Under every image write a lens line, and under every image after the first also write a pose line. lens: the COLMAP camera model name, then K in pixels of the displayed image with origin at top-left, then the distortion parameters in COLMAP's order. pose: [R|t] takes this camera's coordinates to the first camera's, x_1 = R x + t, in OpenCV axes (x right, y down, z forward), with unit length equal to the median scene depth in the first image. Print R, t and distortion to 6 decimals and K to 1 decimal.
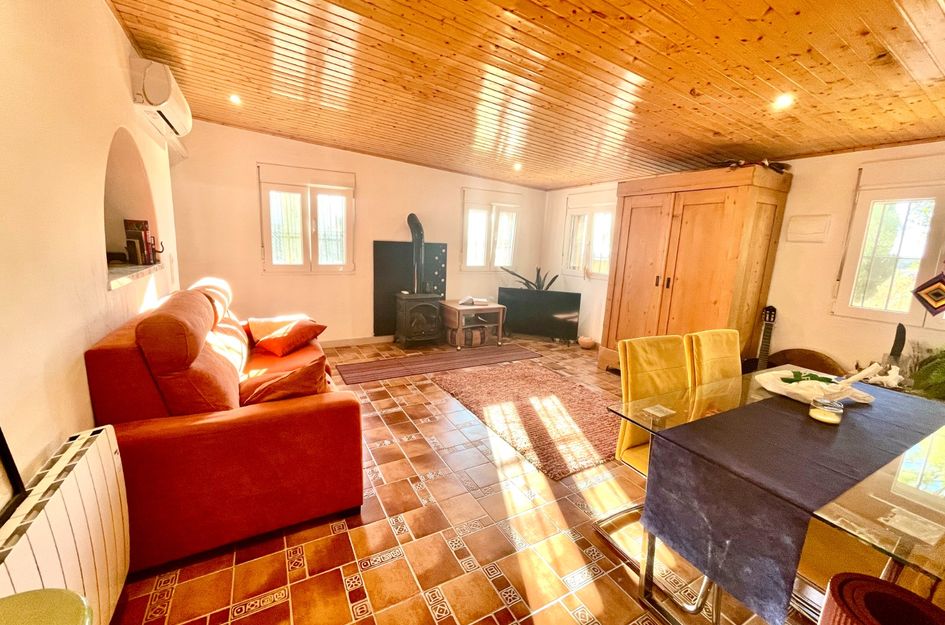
lens RADIAL K [[379.4, 0, 468.0], [0, 379.4, 312.2], [0, 0, 1]] dist [-0.002236, 0.001033]
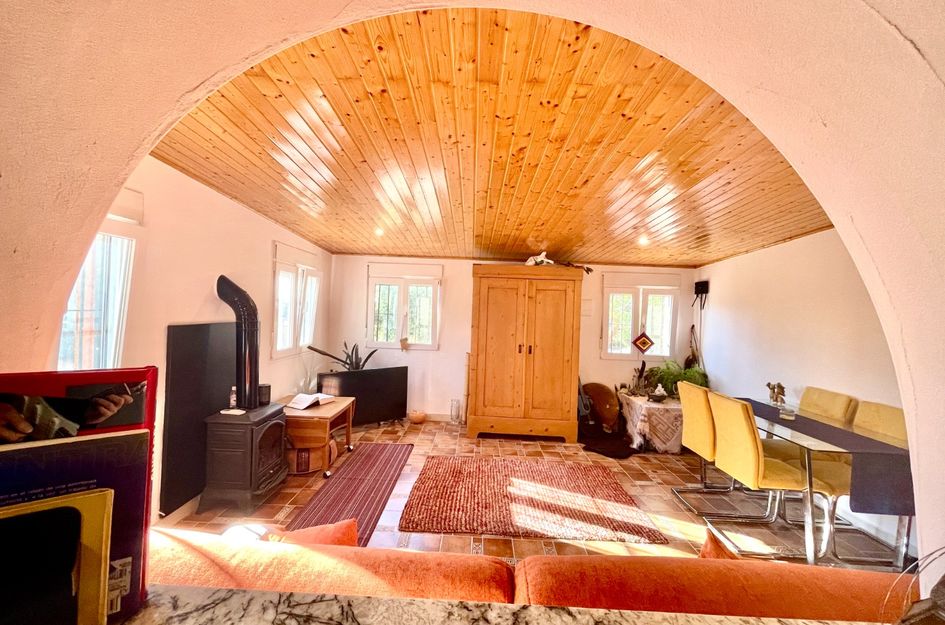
lens RADIAL K [[379.4, 0, 469.6], [0, 379.4, 309.7], [0, 0, 1]] dist [-0.002236, 0.001033]
pose [[0.499137, -0.026170, 0.866128, -0.586502], [0.143397, 0.988257, -0.052778, -0.154084], [-0.854575, 0.150544, 0.497029, 0.481692]]
